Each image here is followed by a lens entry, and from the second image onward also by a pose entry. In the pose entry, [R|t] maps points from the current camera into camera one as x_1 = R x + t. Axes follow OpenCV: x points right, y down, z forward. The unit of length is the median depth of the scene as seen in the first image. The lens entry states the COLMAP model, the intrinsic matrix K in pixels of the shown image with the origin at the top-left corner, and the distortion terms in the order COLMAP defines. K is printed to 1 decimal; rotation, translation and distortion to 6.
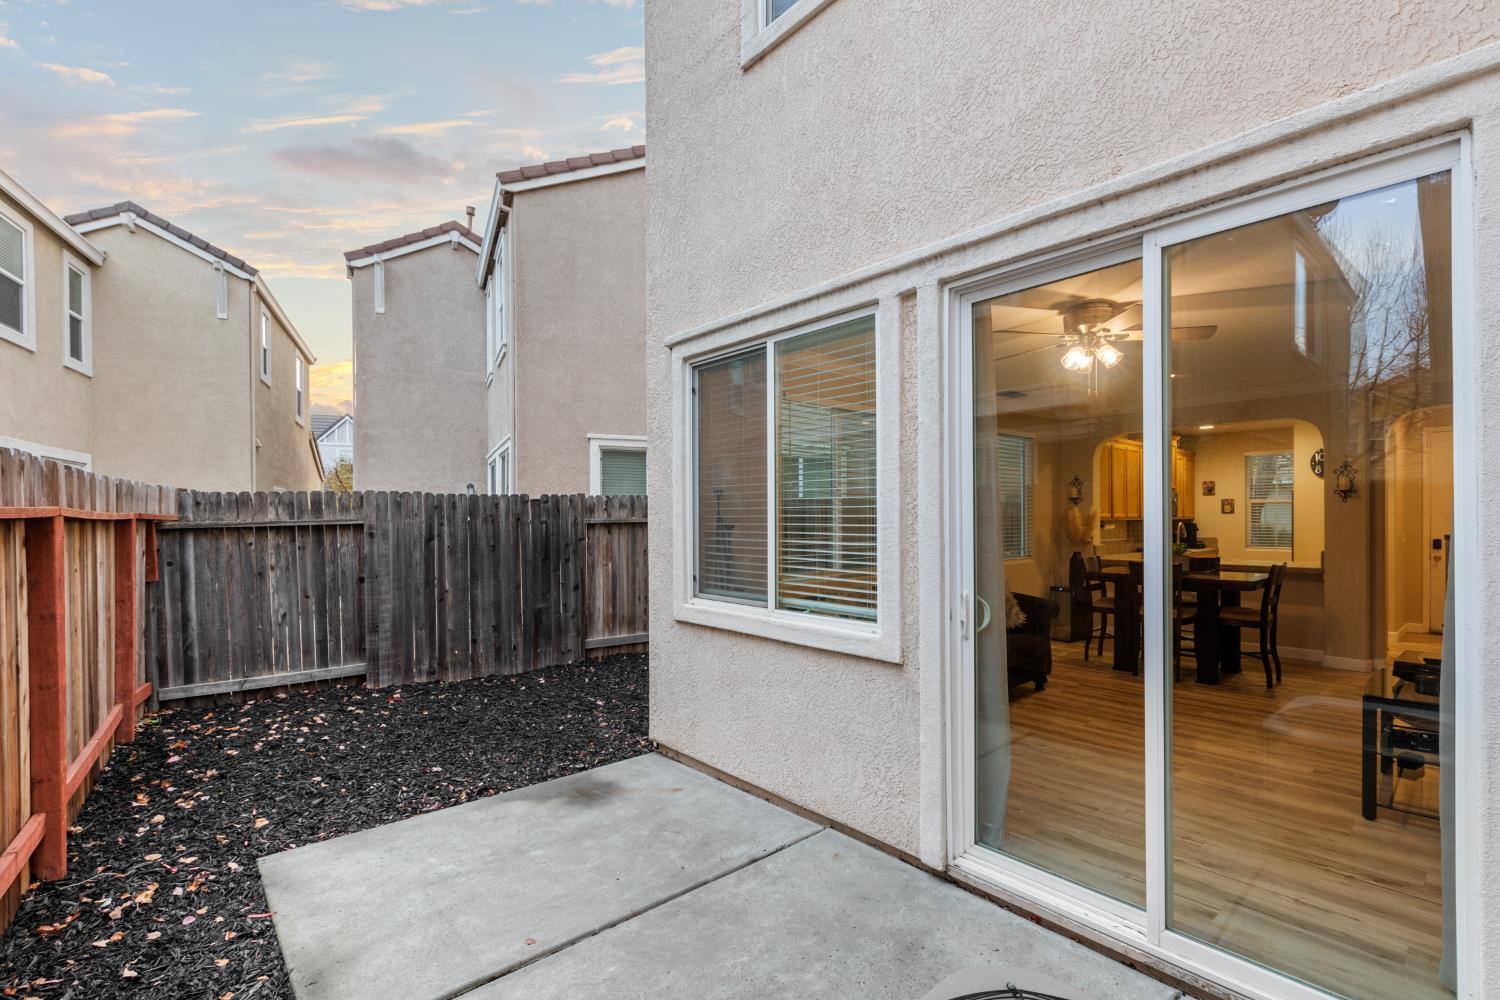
lens RADIAL K [[673.9, 0, 752.2], [0, 673.9, 523.5], [0, 0, 1]] dist [0.002664, 0.000034]
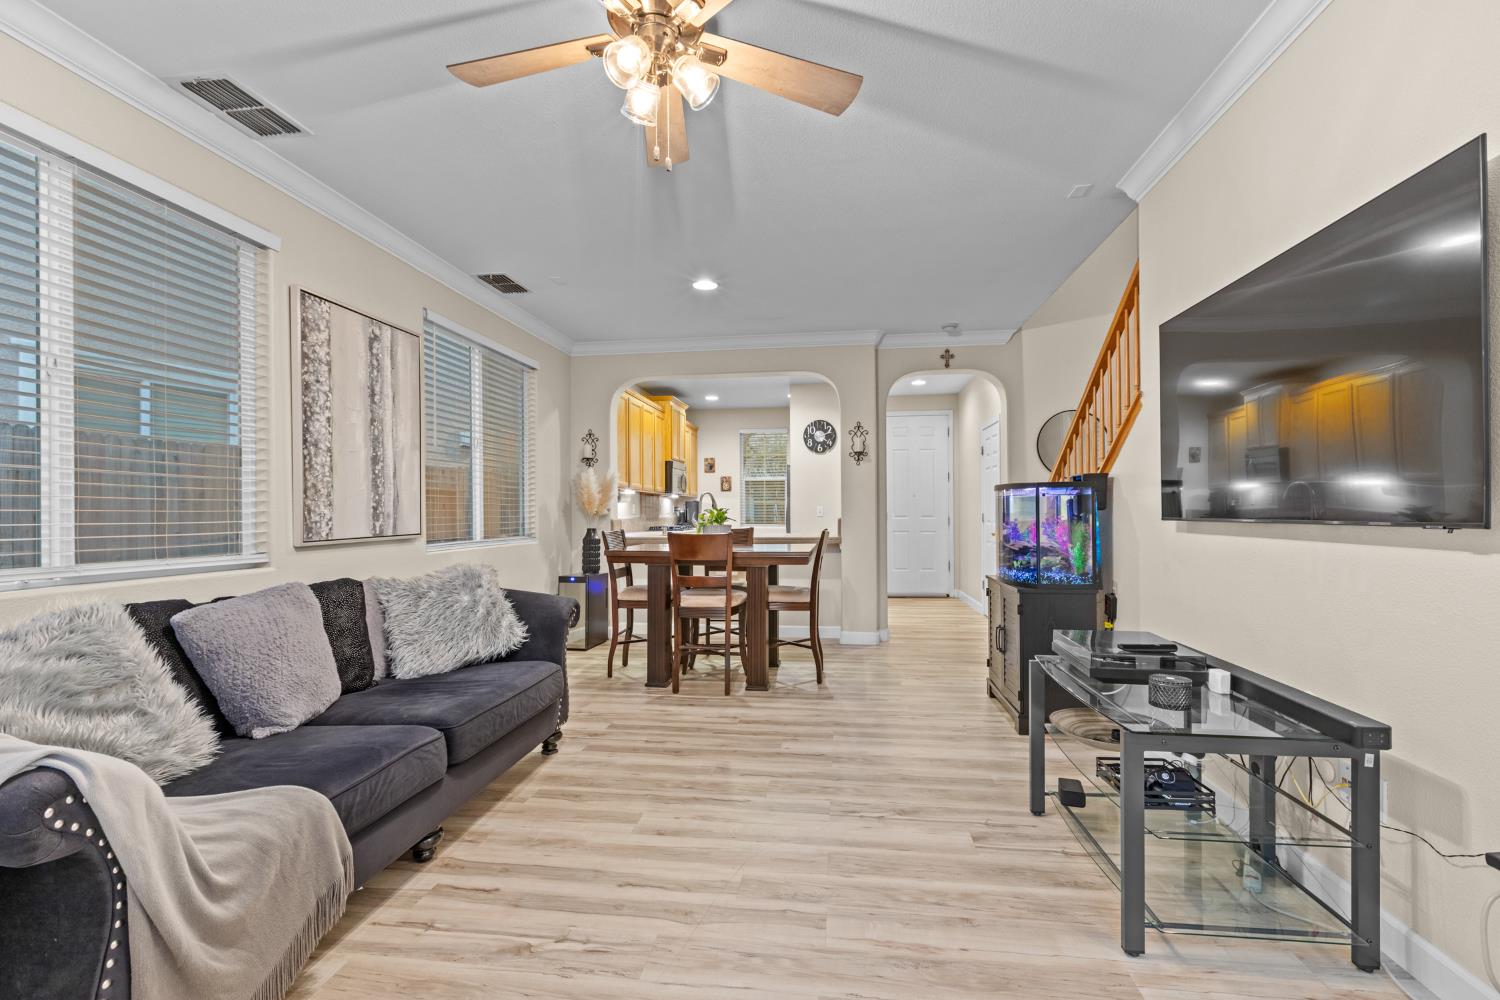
lens RADIAL K [[674.0, 0, 752.1], [0, 674.0, 509.4], [0, 0, 1]] dist [0.003095, -0.000685]
pose [[0.759940, -0.000530, 0.649993, 0.150237], [0.009662, 0.999898, -0.010481, 0.036137], [-0.649921, 0.014245, 0.759868, 0.365829]]
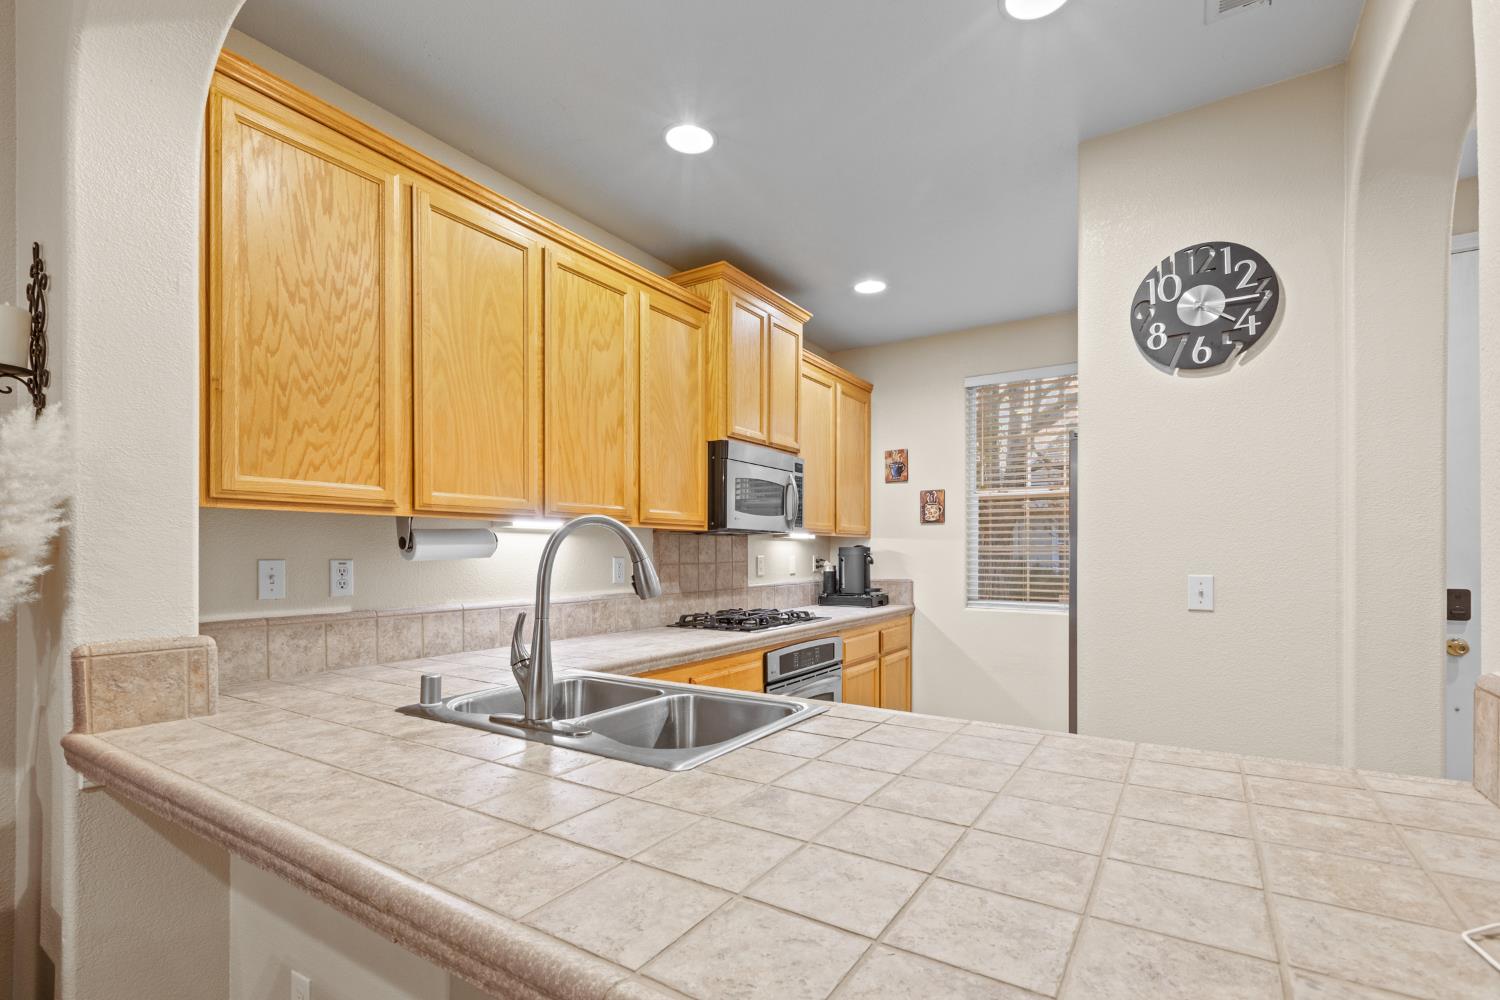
lens RADIAL K [[708.6, 0, 750.1], [0, 708.6, 548.4], [0, 0, 1]] dist [-0.000151, -0.000243]
pose [[0.959470, 0.004182, 0.281781, 0.749071], [-0.001081, 0.999937, -0.011160, 0.010061], [-0.281810, 0.010403, 0.959414, 0.963010]]
